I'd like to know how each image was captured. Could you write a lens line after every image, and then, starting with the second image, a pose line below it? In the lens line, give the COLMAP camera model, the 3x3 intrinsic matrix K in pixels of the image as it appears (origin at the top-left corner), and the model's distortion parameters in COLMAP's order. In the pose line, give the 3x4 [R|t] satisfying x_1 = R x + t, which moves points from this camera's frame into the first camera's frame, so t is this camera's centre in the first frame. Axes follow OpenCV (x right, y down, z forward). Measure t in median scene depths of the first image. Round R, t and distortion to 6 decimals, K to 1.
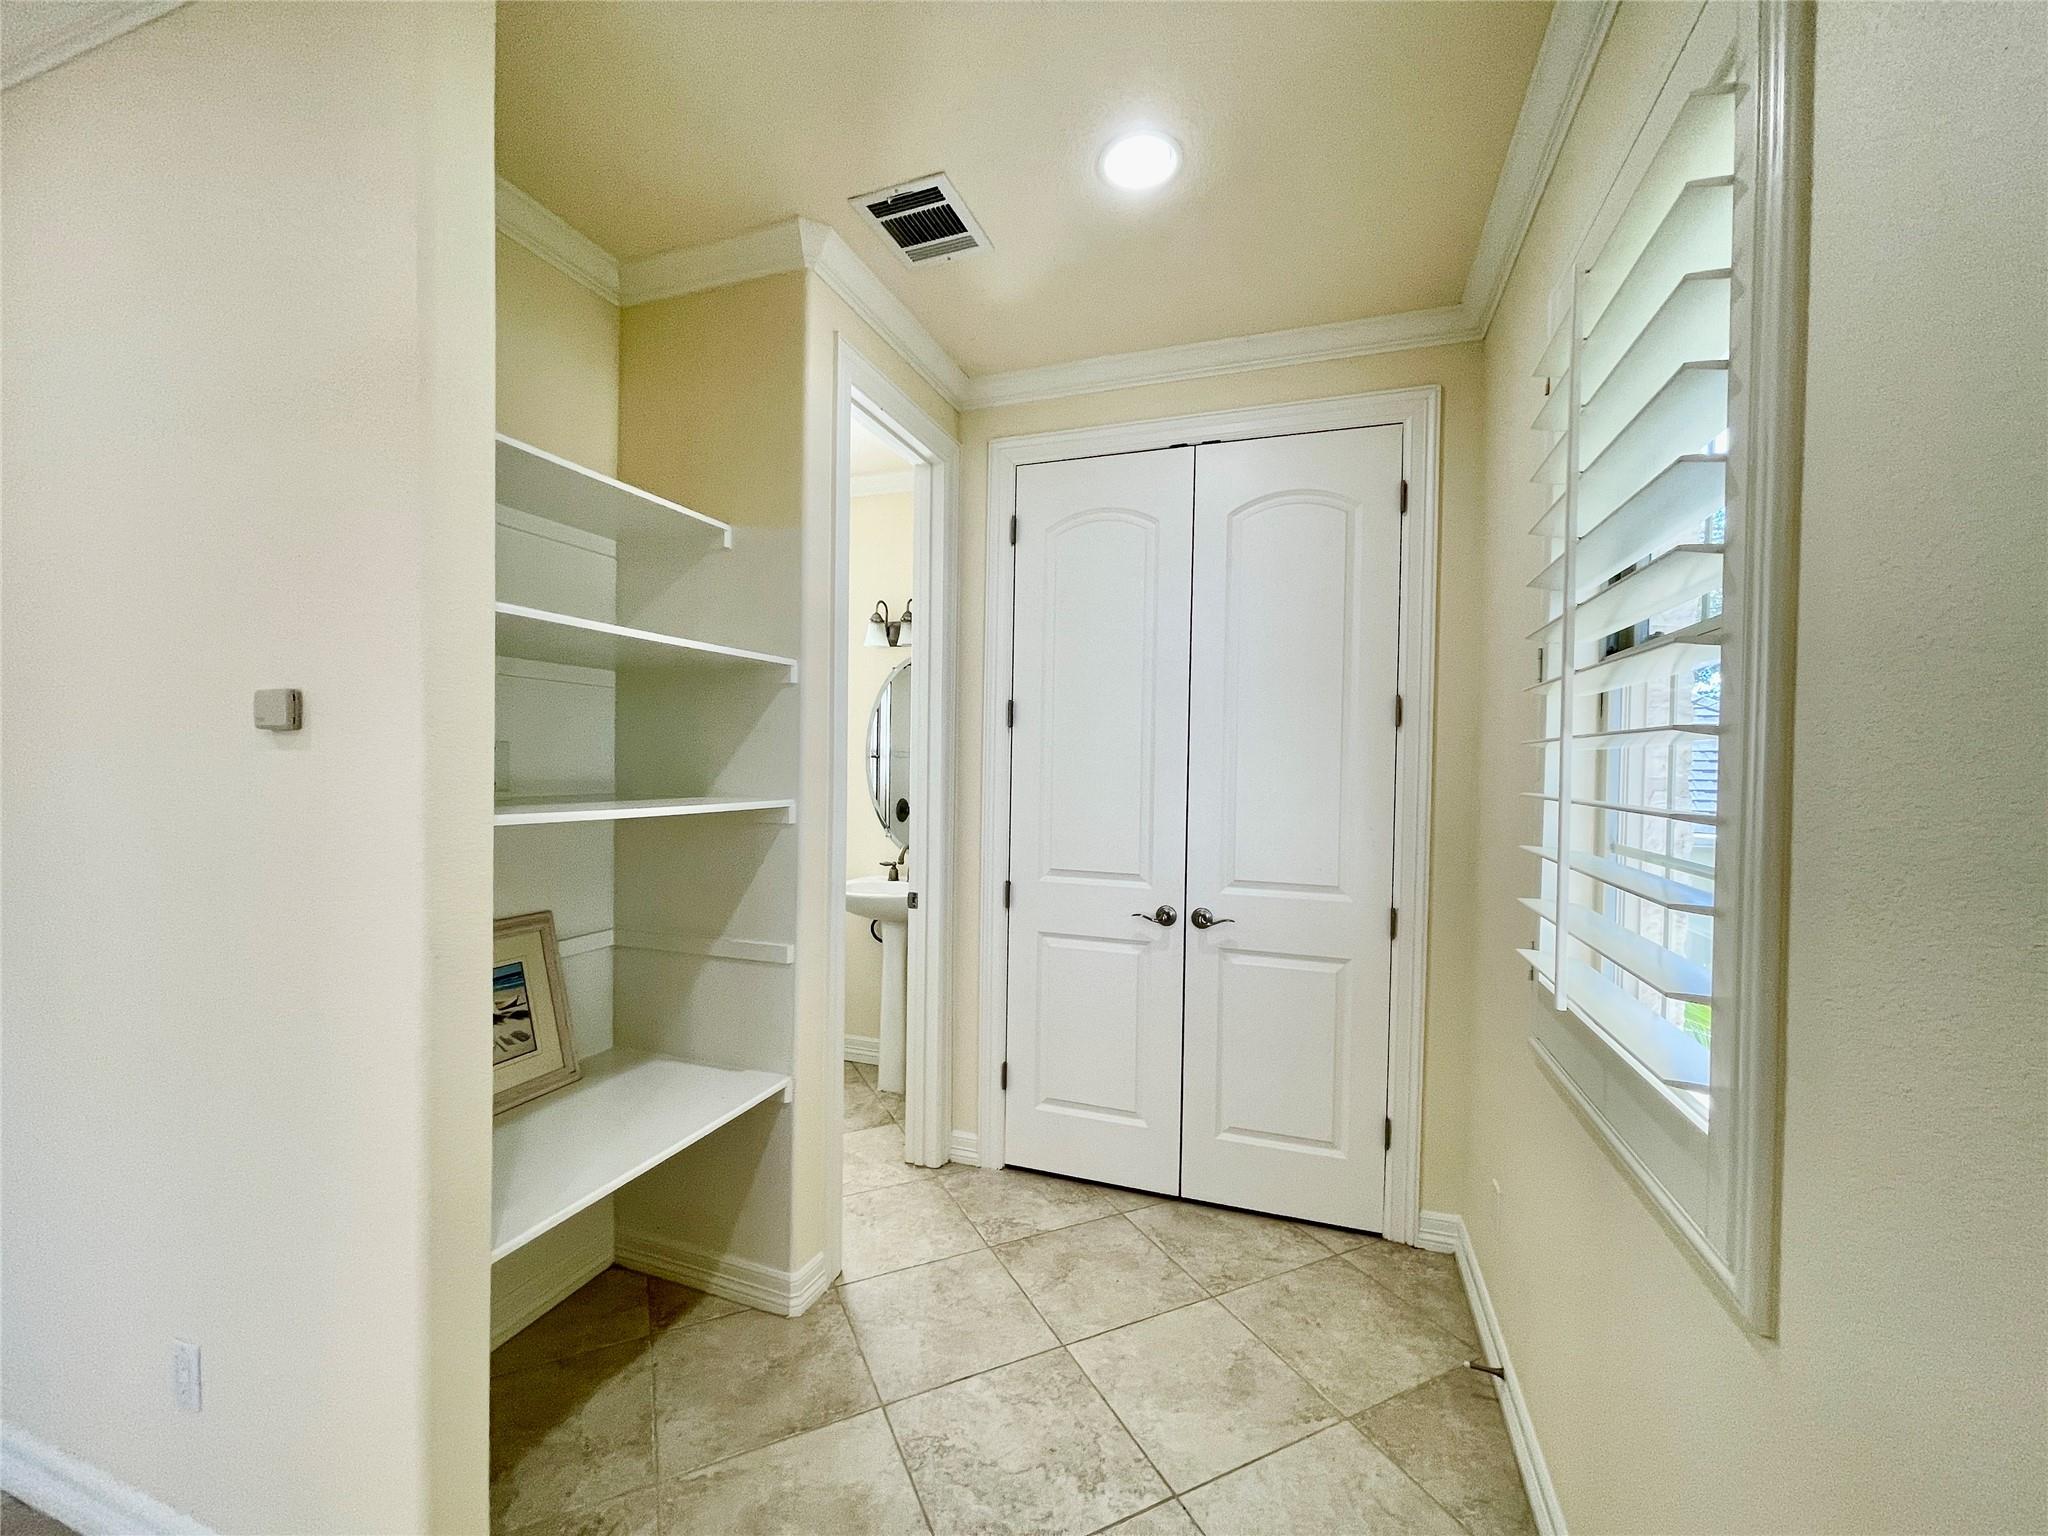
lens RADIAL K [[828.7, 0, 1027.4], [0, 828.7, 770.1], [0, 0, 1]] dist [-0.009660, 0.000588]
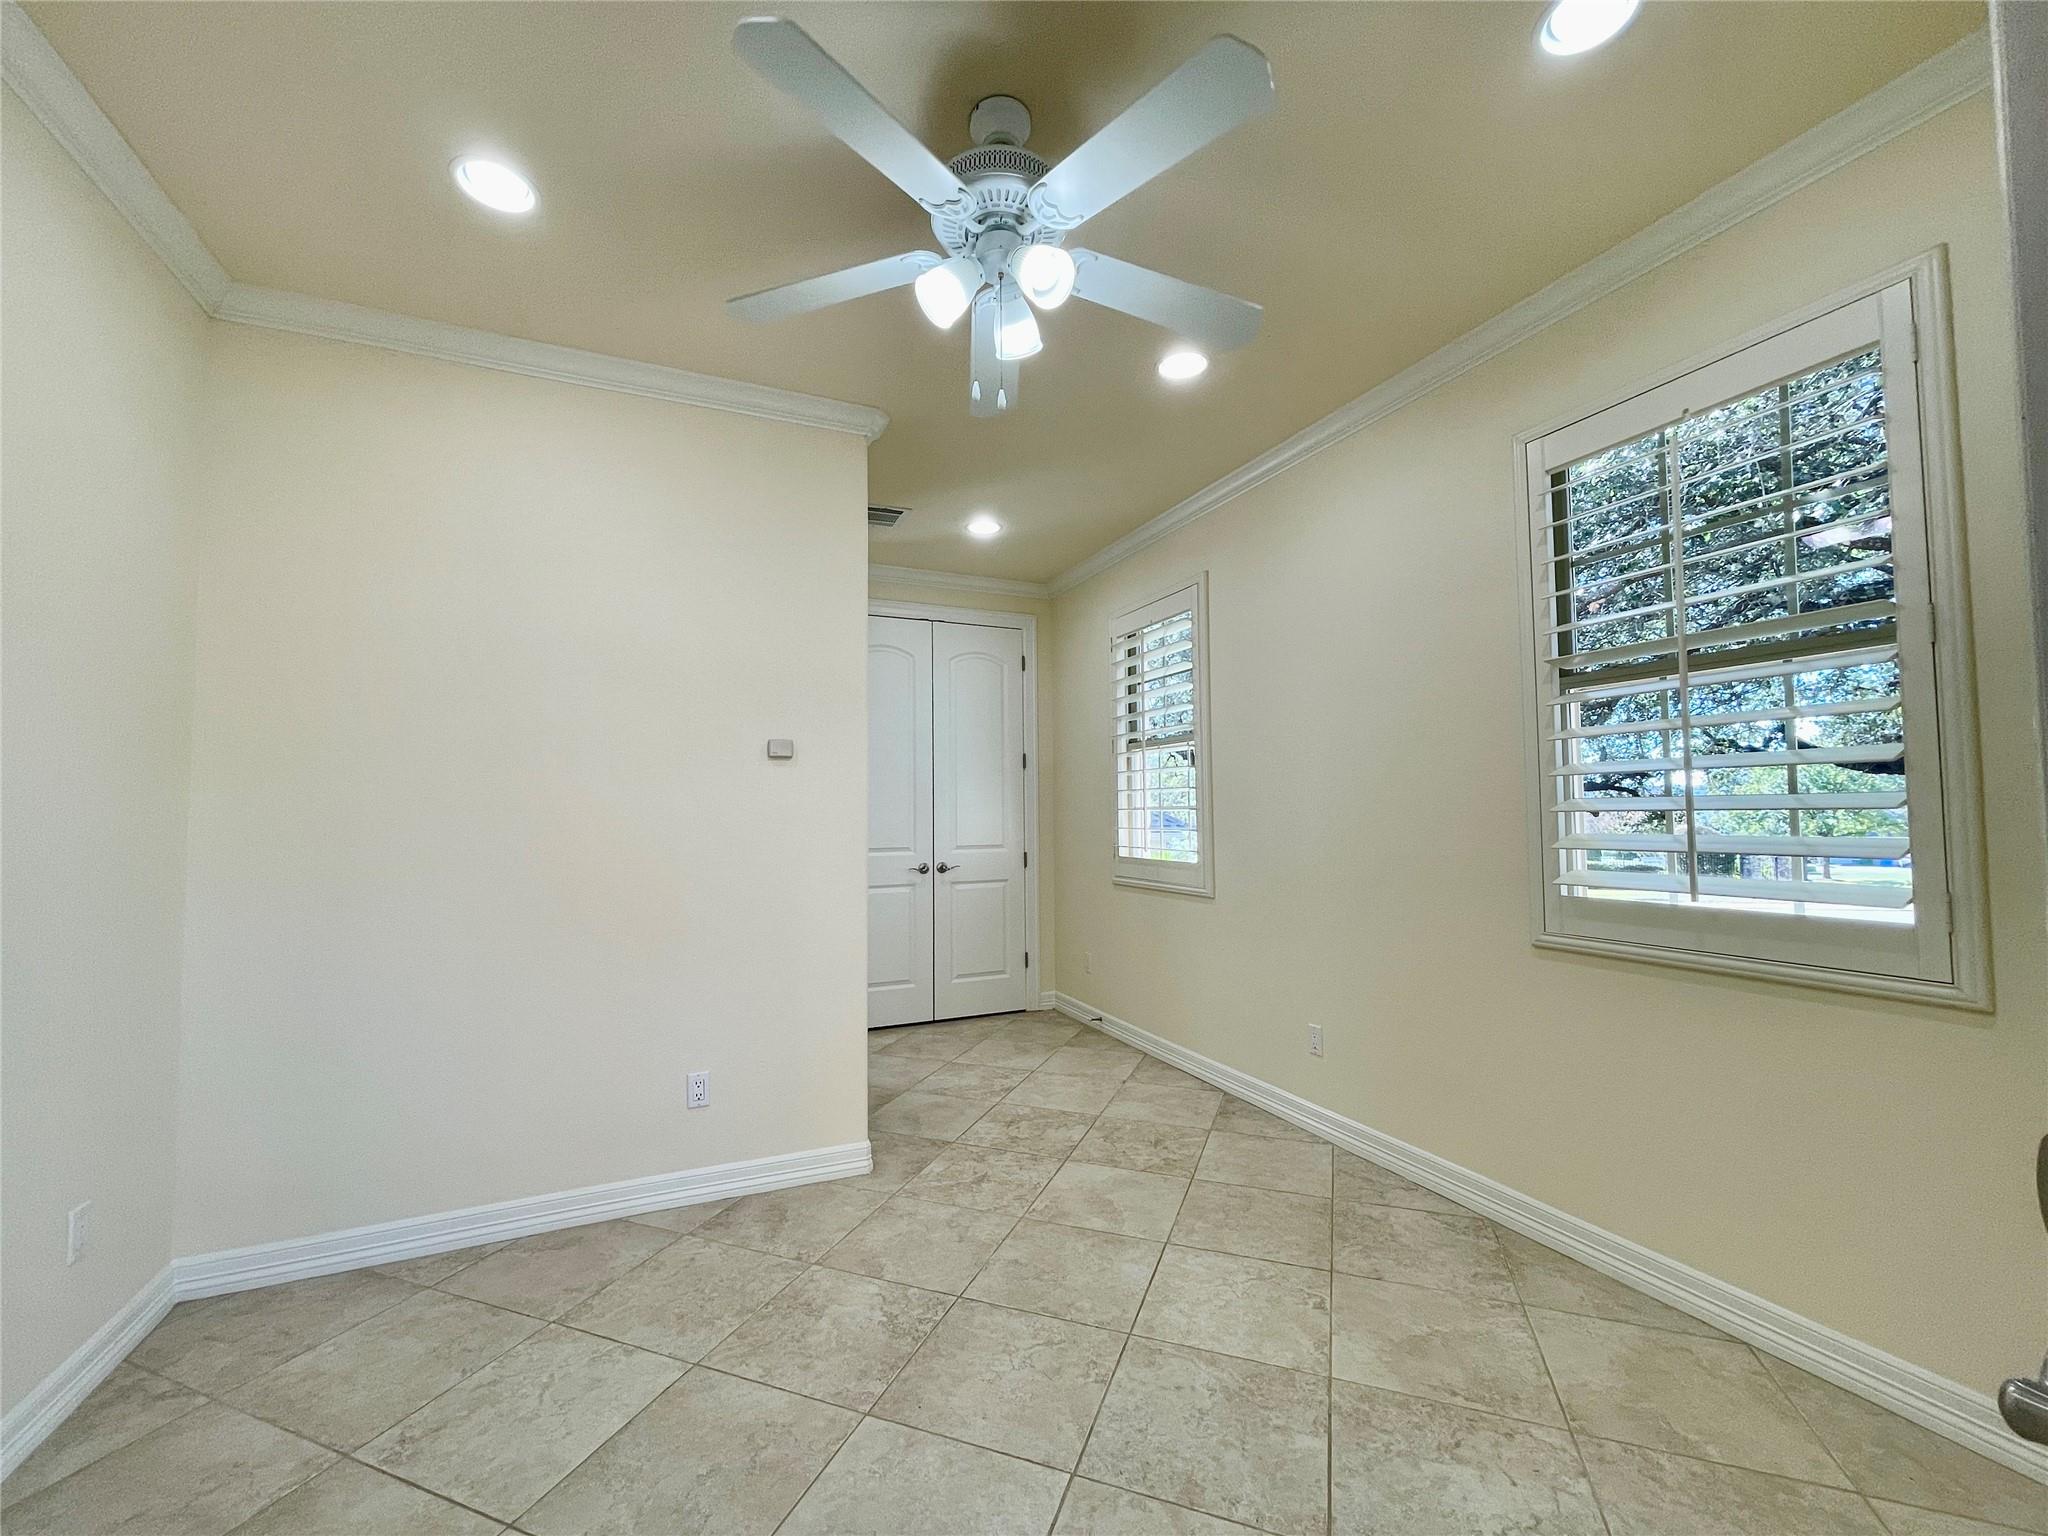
lens RADIAL K [[828.7, 0, 1032.5], [0, 828.7, 770.3], [0, 0, 1]] dist [-0.009660, 0.000588]
pose [[0.715055, 0.012980, 0.698947, -1.100706], [0.031020, 0.998254, -0.050273, 0.064992], [-0.698379, 0.057630, 0.713404, -0.585250]]
